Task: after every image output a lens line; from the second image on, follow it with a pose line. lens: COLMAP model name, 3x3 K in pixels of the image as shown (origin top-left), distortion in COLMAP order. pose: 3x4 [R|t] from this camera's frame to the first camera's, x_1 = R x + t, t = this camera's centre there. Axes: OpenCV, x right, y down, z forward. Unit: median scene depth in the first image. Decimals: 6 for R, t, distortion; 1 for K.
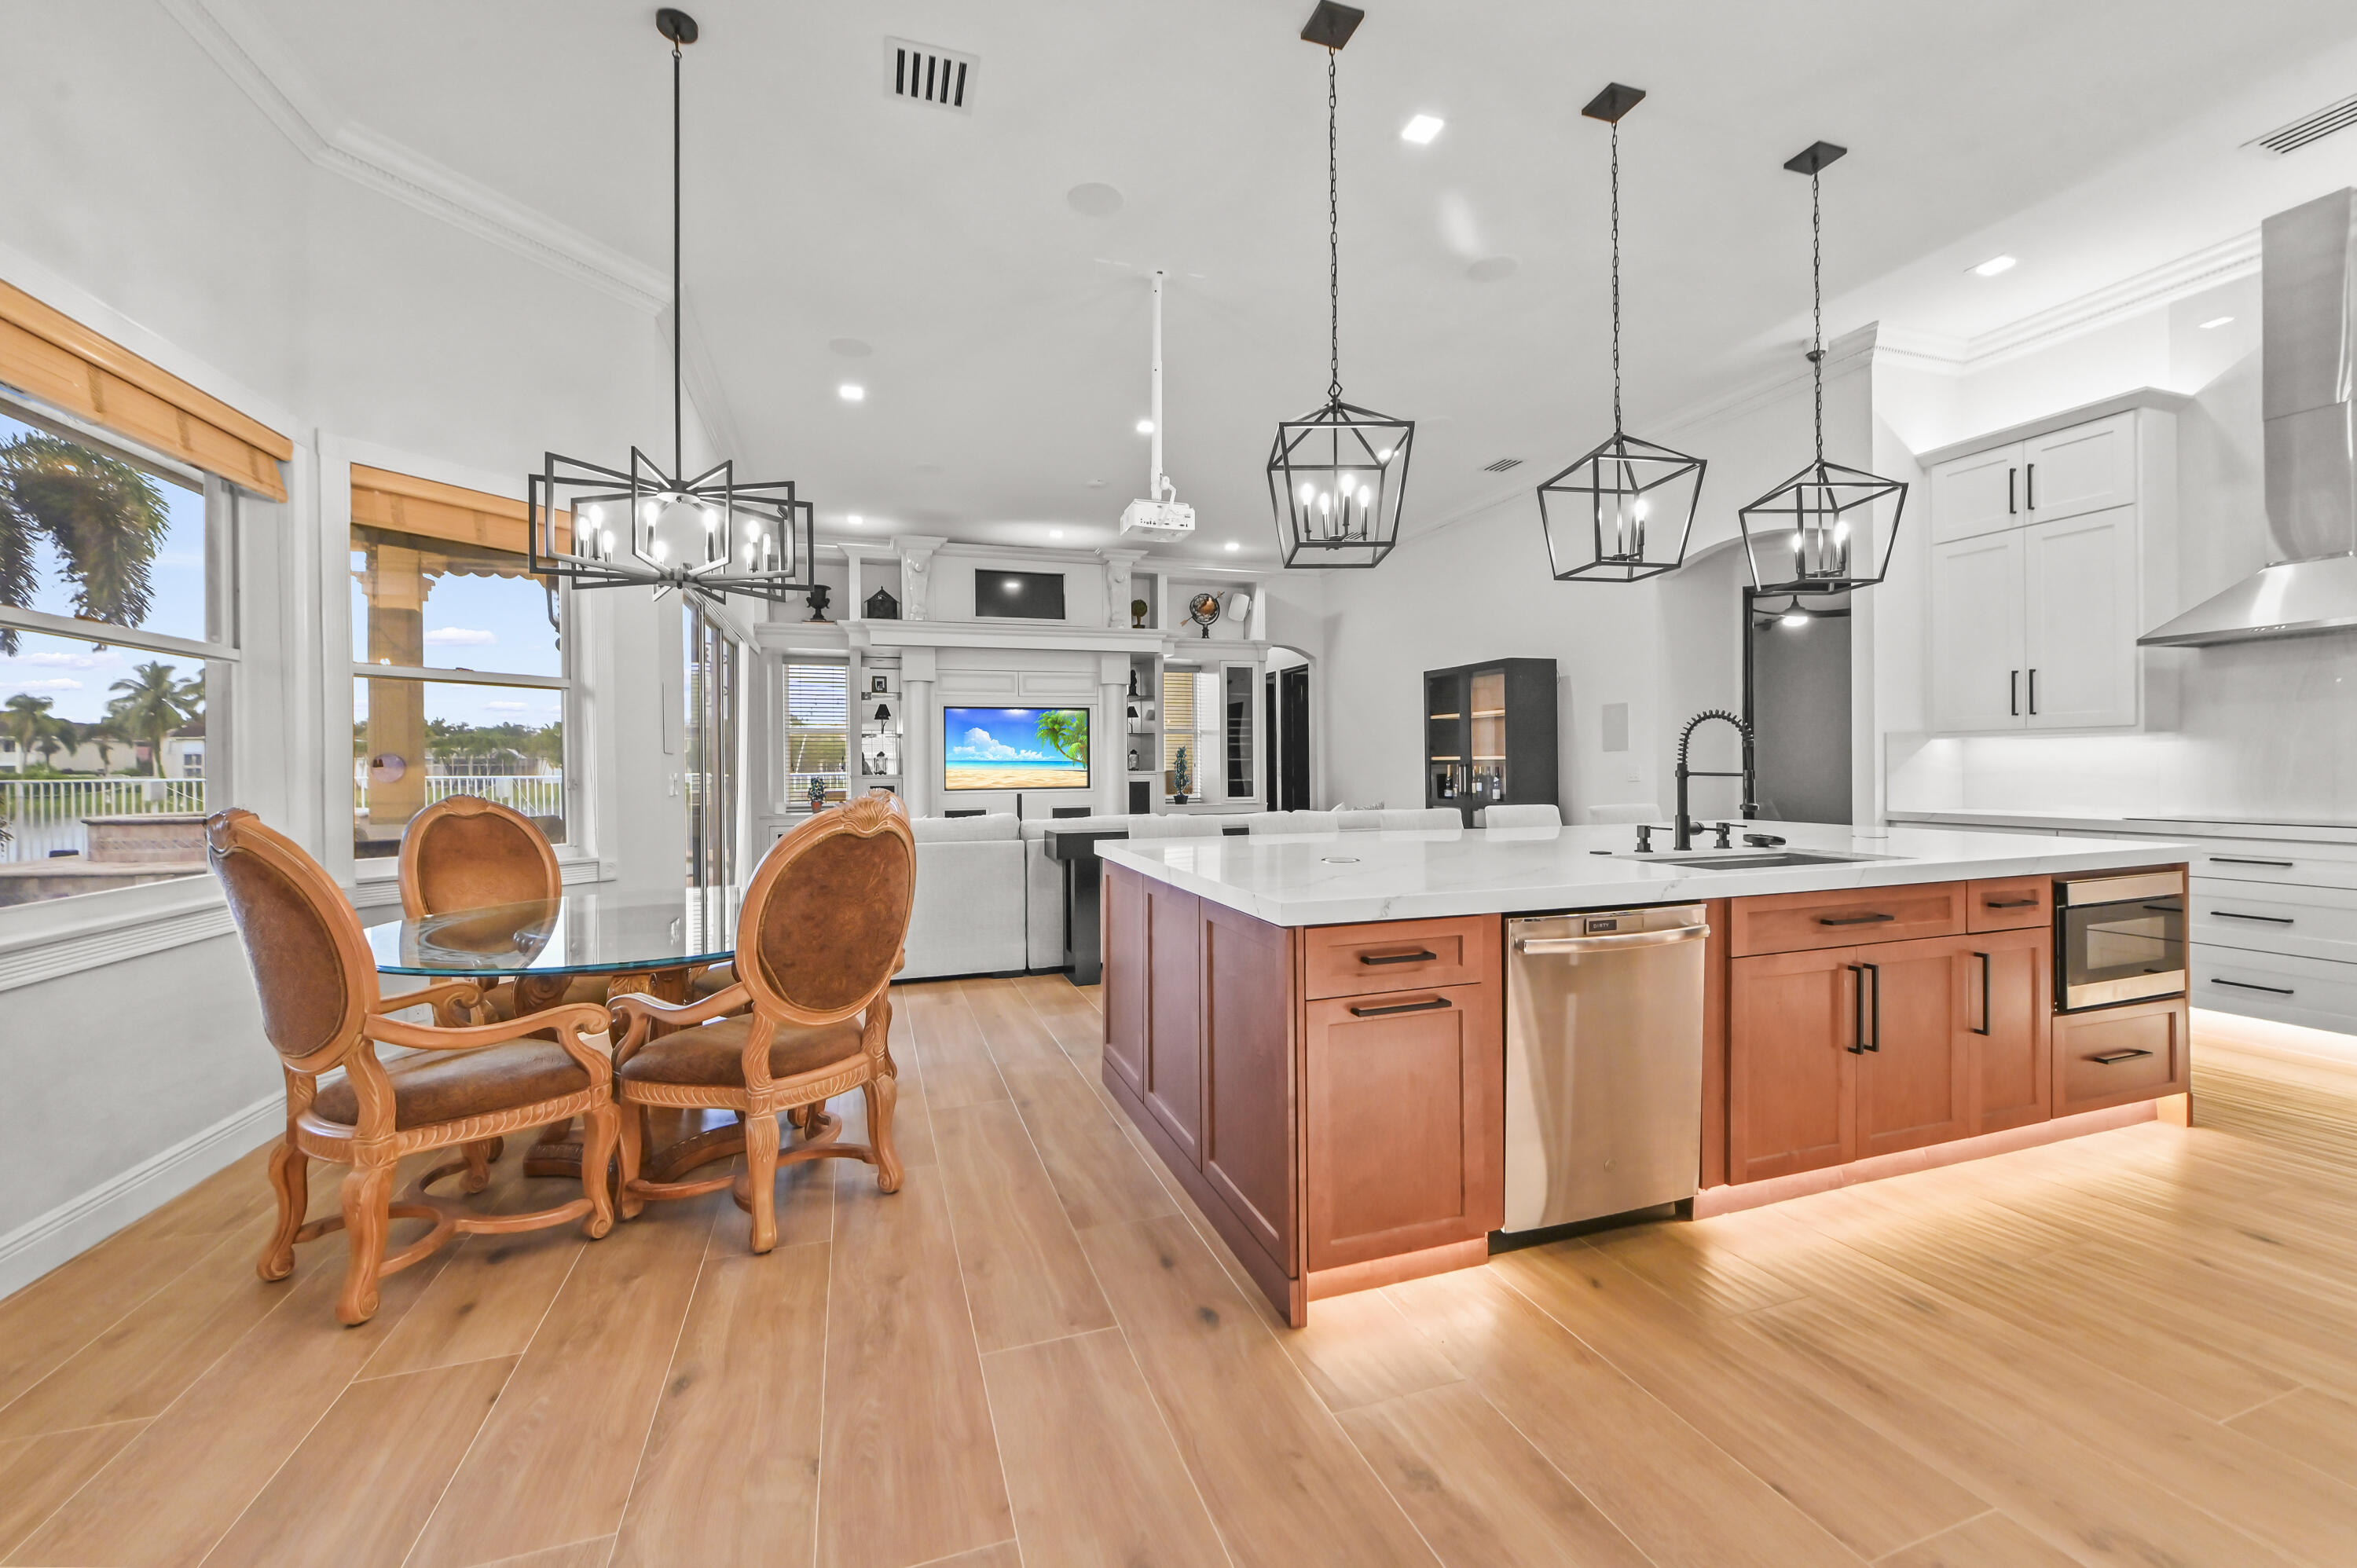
lens RADIAL K [[939.0, 0, 1172.7], [0, 939.0, 772.0], [0, 0, 1]] dist [-0.011631, 0.000211]
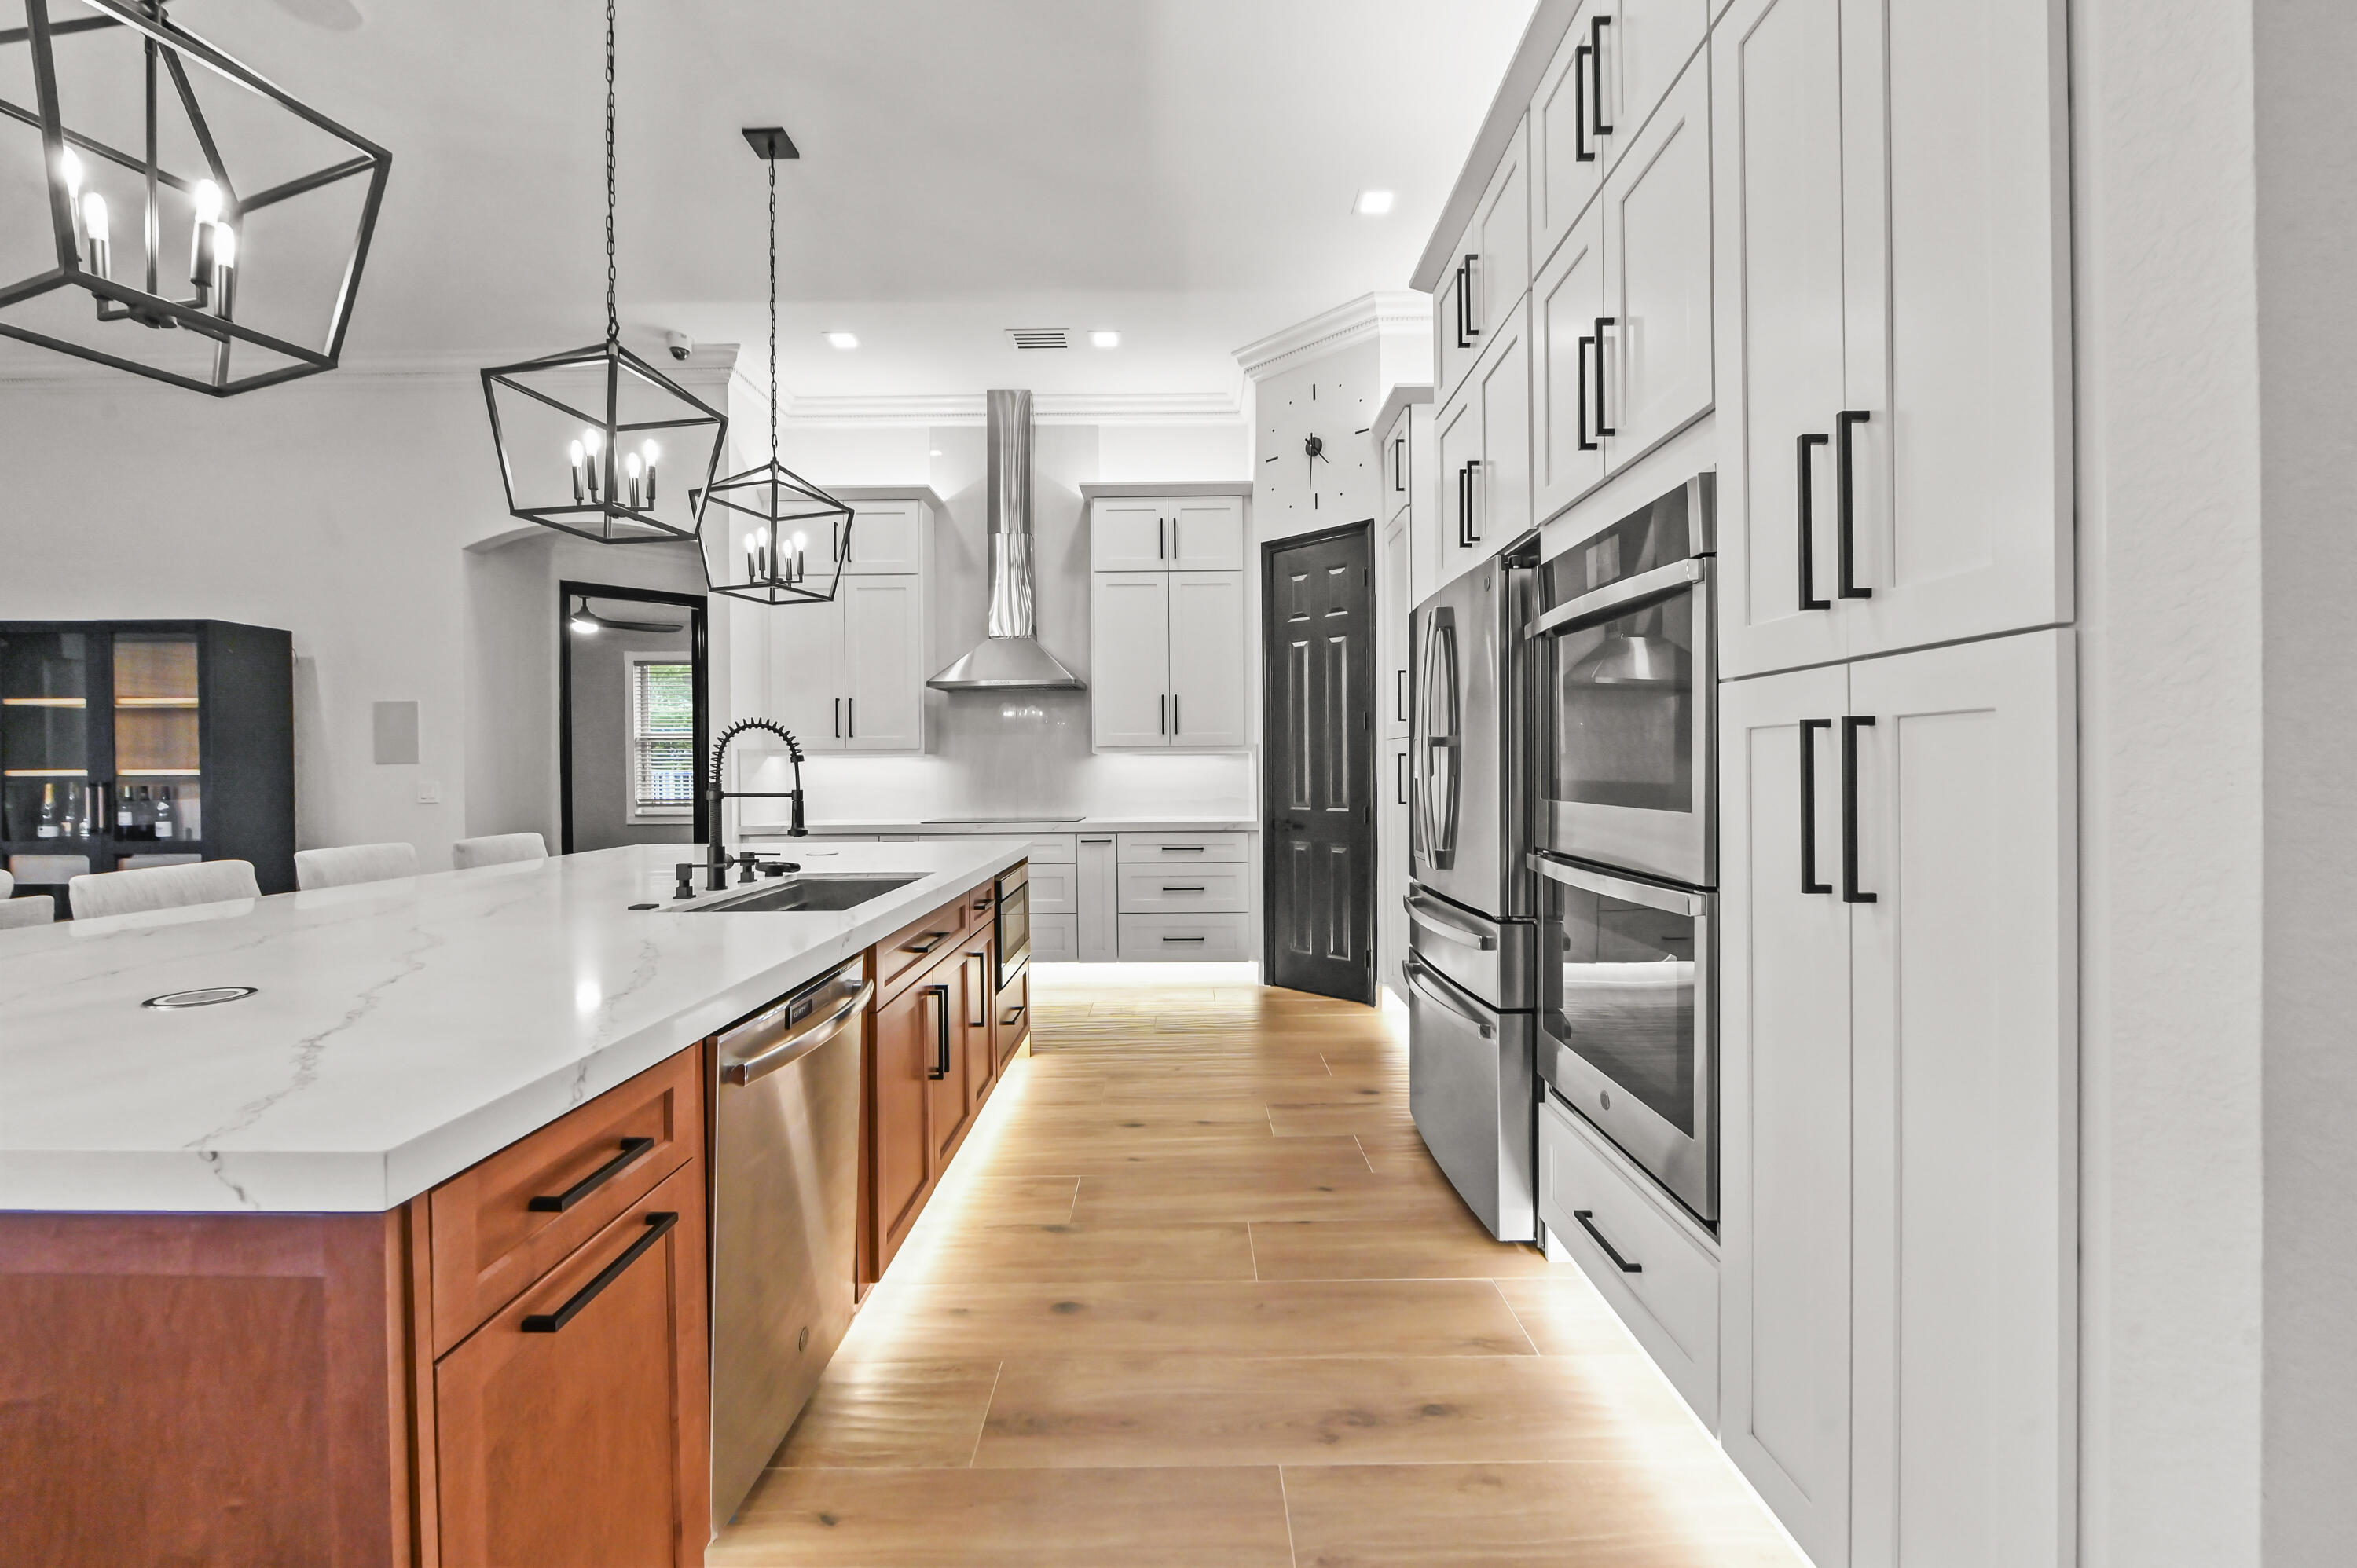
lens RADIAL K [[939.0, 0, 1172.7], [0, 939.0, 772.0], [0, 0, 1]] dist [-0.011631, 0.000211]
pose [[0.316165, 0.002602, 0.948701, -0.084648], [0.011328, 0.999915, -0.006517, -0.007339], [-0.948637, 0.012807, 0.316108, 0.325630]]
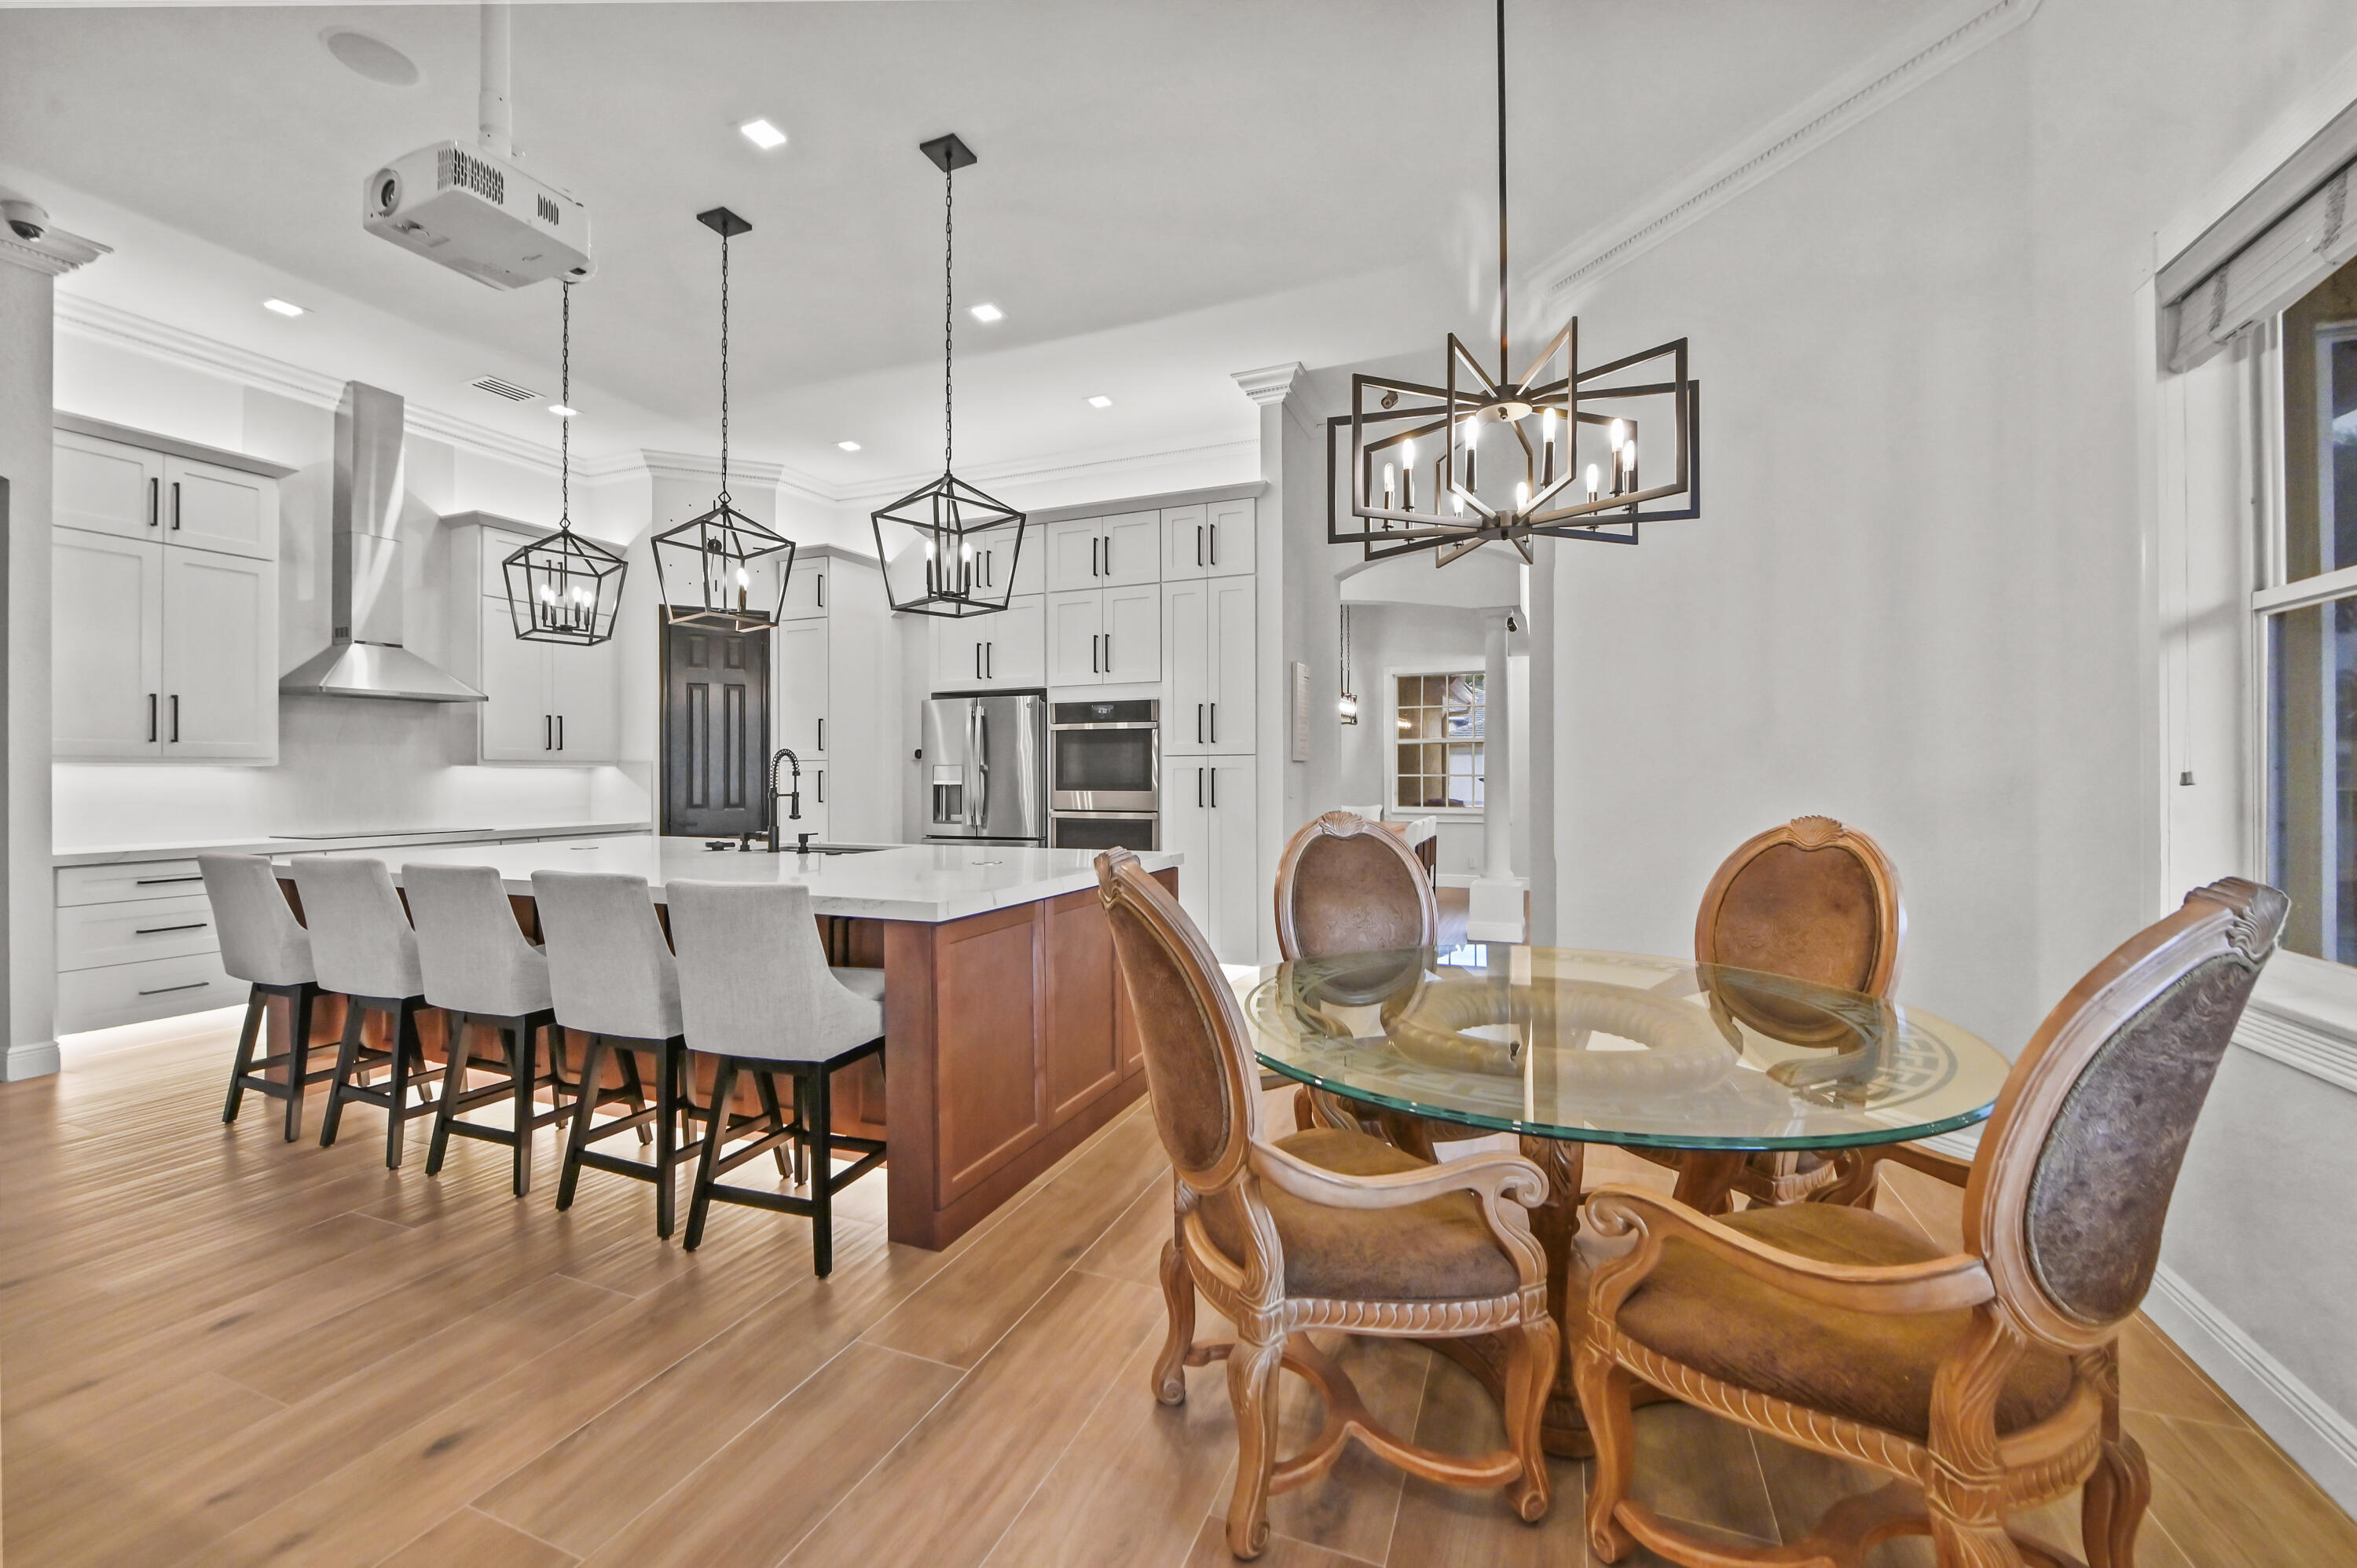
lens RADIAL K [[939.0, 0, 1172.7], [0, 939.0, 772.0], [0, 0, 1]] dist [-0.011631, 0.000211]
pose [[-0.761168, 0.013178, 0.648421, -0.733914], [0.015710, 0.999875, -0.001879, -0.018876], [-0.648365, 0.008756, -0.761279, 1.591643]]
